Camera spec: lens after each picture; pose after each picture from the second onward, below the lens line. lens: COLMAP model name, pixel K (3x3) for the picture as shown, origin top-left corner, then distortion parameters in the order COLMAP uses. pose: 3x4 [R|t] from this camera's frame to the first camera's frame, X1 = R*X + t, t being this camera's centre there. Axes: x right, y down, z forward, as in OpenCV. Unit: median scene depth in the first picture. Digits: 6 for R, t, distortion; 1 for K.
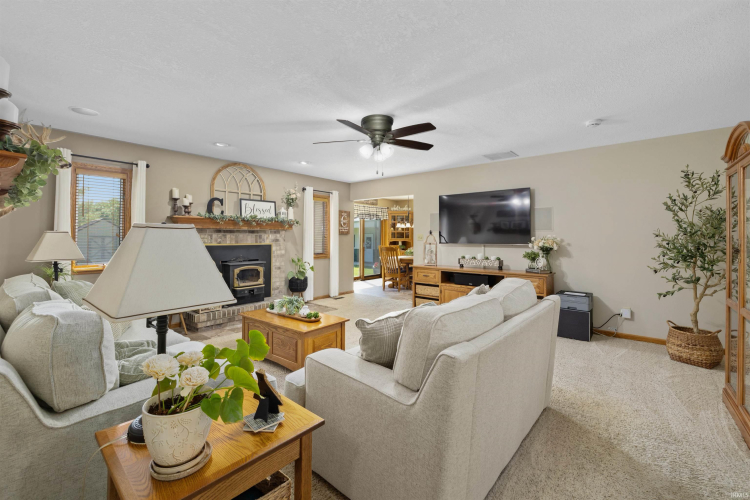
lens RADIAL K [[333.1, 0, 372.0], [0, 333.1, 245.2], [0, 0, 1]] dist [-0.000912, -0.000243]
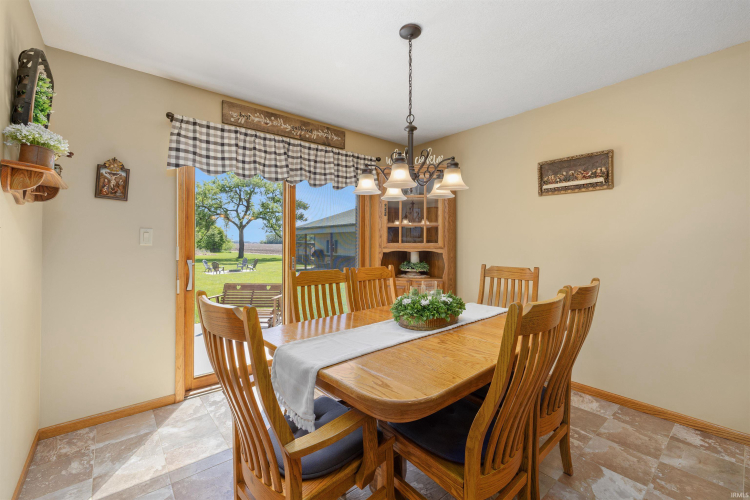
lens RADIAL K [[315.9, 0, 367.7], [0, 315.9, 241.0], [0, 0, 1]] dist [0.019855, 0.000003]
pose [[0.982677, -0.002717, -0.185309, 0.175548], [-0.002988, 0.999530, -0.030500, -0.022680], [0.185305, 0.030526, 0.982207, 1.163901]]
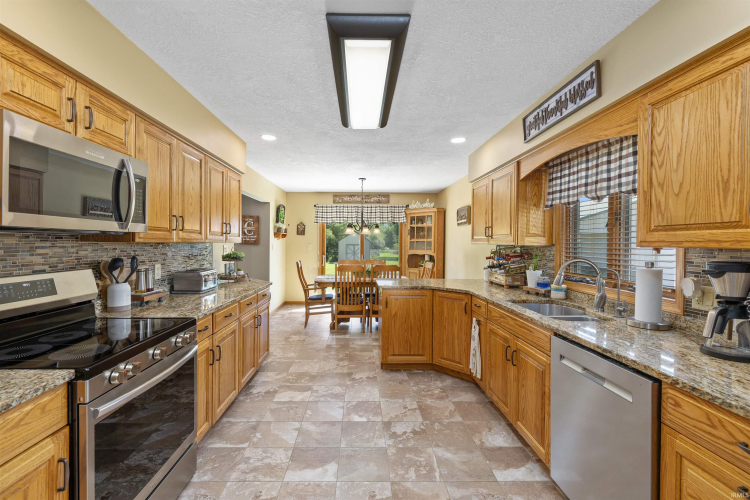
lens RADIAL K [[333.1, 0, 372.0], [0, 333.1, 245.2], [0, 0, 1]] dist [-0.000912, -0.000243]
pose [[0.667440, 0.005537, -0.744643, 0.911837], [-0.023948, 0.999615, -0.014032, -0.032679], [0.744279, 0.027198, 0.667315, 0.845954]]
